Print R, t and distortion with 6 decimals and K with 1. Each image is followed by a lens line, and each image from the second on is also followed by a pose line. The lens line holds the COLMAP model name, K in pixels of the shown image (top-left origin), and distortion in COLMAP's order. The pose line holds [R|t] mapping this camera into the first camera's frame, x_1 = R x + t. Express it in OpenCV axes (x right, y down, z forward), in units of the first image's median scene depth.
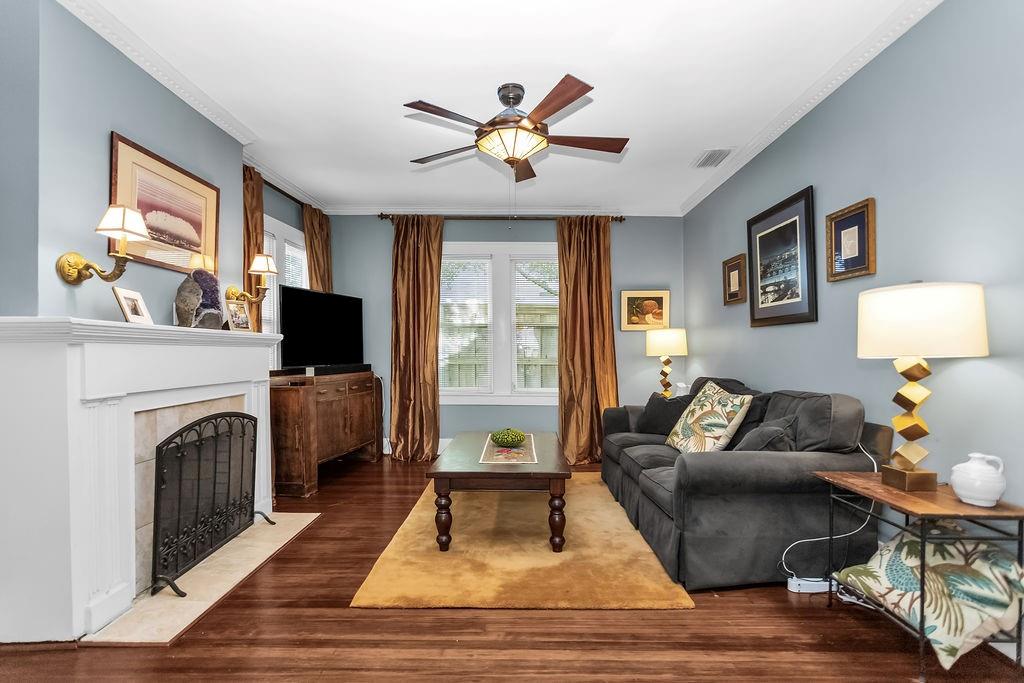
lens RADIAL K [[495.4, 0, 504.8], [0, 495.4, 354.0], [0, 0, 1]] dist [0.001532, 0.000526]
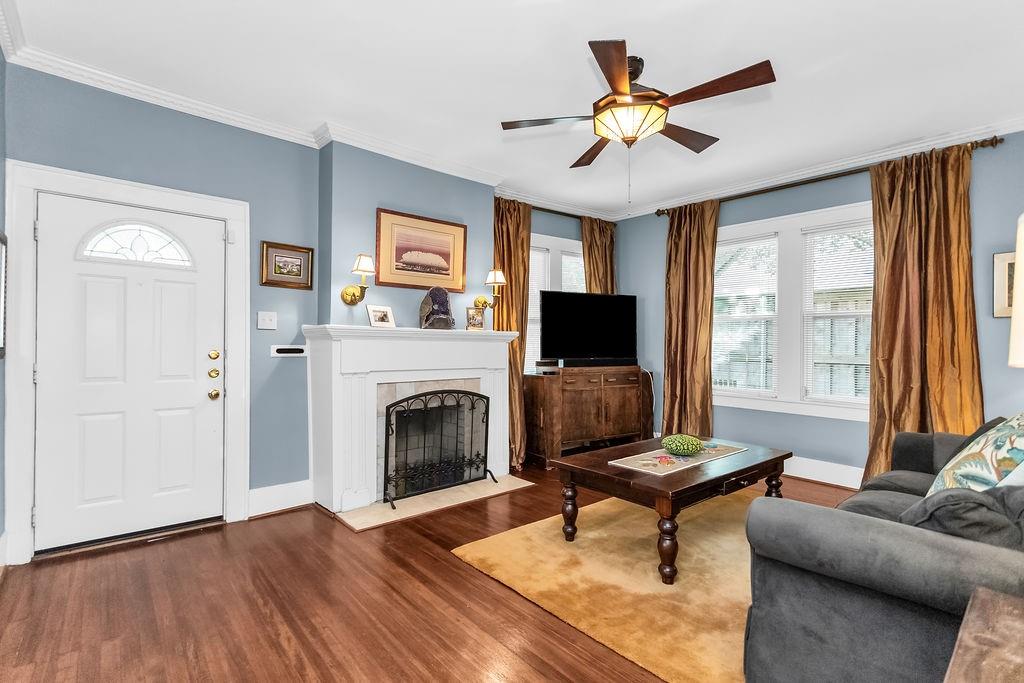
lens RADIAL K [[478.3, 0, 507.8], [0, 478.3, 344.7], [0, 0, 1]] dist [0.001052, 0.000590]
pose [[0.662584, 0.005768, -0.748966, 0.462051], [-0.012275, 0.999920, -0.003158, -0.003807], [0.748887, 0.011286, 0.662601, 0.210532]]
